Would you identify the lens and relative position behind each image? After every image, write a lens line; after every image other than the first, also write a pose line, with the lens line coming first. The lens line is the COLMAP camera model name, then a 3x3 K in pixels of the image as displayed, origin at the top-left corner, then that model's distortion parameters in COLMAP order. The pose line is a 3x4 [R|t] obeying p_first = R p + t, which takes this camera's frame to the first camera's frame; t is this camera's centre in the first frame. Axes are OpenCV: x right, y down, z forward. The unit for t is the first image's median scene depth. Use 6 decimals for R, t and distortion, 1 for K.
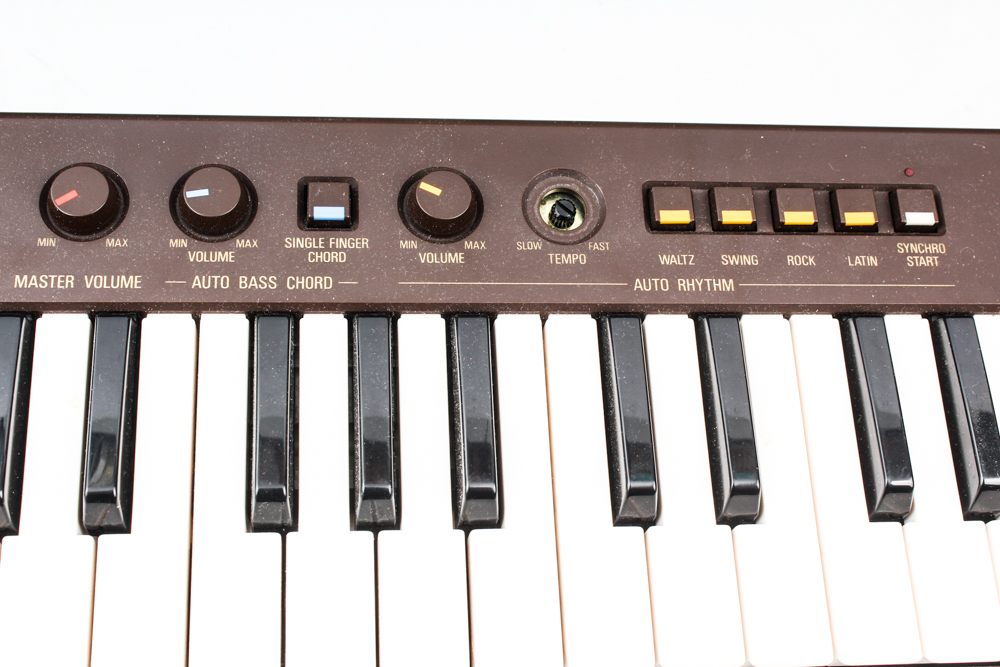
lens RADIAL K [[1509.9, 0, 500.0], [0, 1509.9, 333.5], [0, 0, 1]] dist [-0.031884, -0.016985]
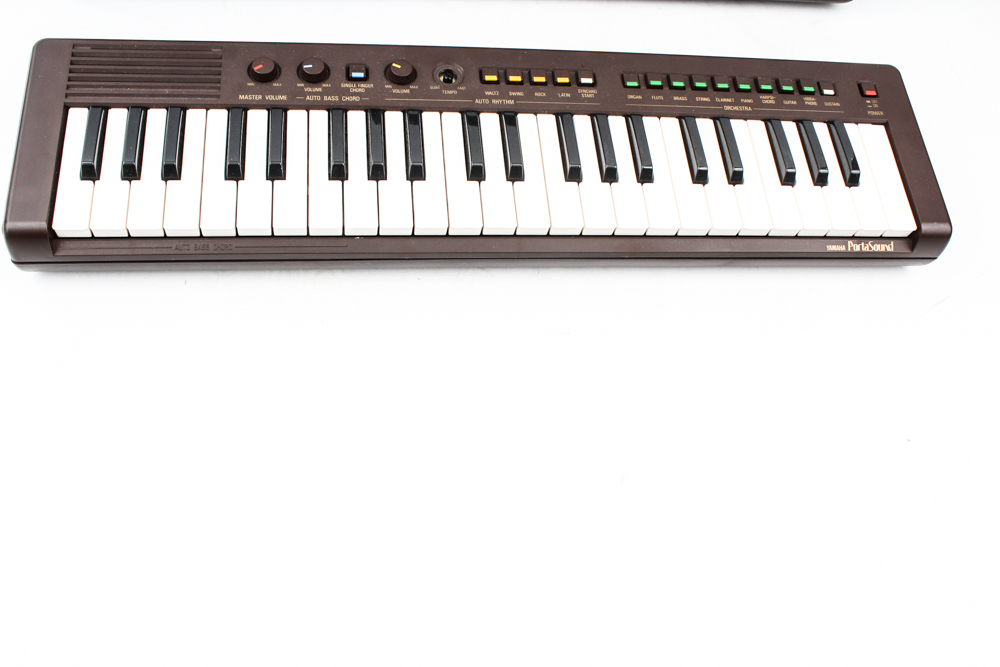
lens RADIAL K [[906.2, 0, 500.0], [0, 906.2, 333.5], [0, 0, 1]] dist [-0.088408, 0.016782]
pose [[0.998652, -0.026941, 0.044370, 0.051936], [0.028656, 0.998848, -0.038486, 0.434641], [-0.043282, 0.039705, 0.998274, -0.548012]]
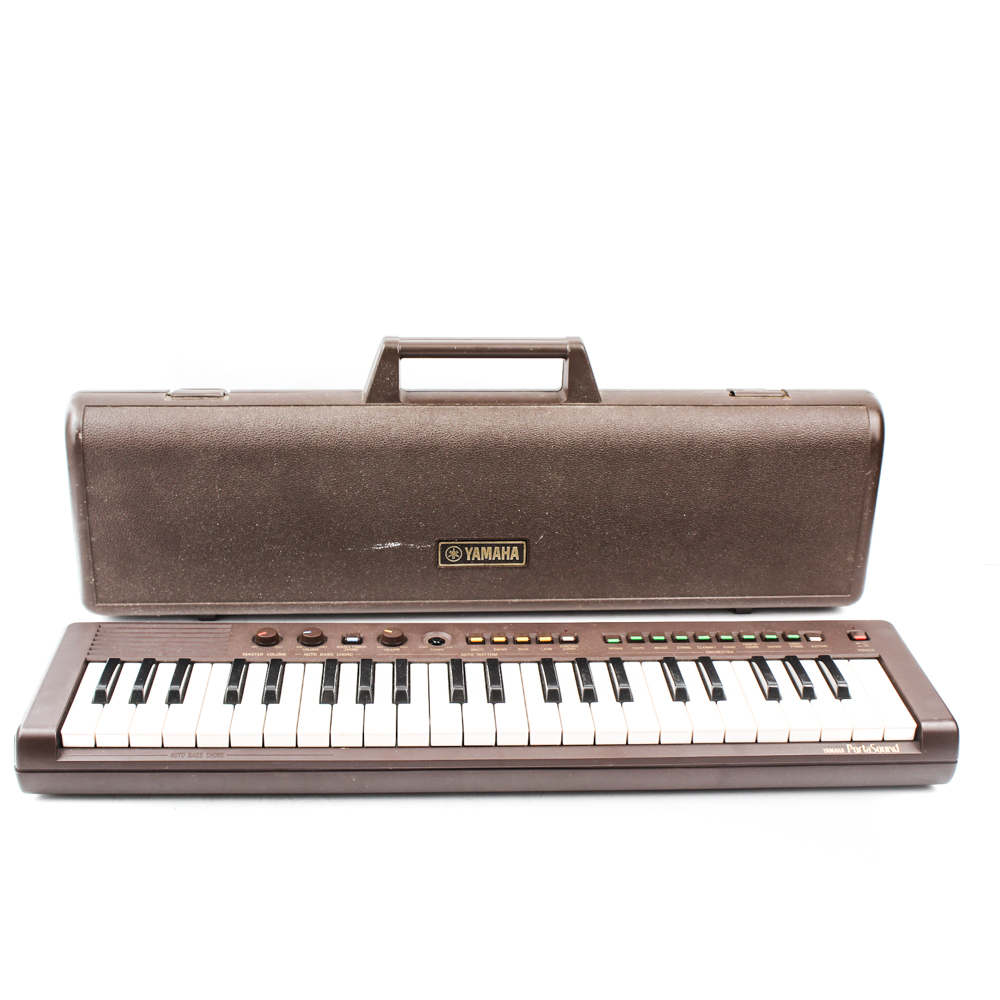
lens RADIAL K [[1387.6, 0, 500.0], [0, 1387.6, 500.0], [0, 0, 1]] dist [-0.011203, 0.003180]
pose [[0.996286, -0.084537, -0.016365, 0.228895], [0.049369, 0.716519, -0.695818, 1.563235], [0.070548, 0.692426, 0.718032, -1.040588]]
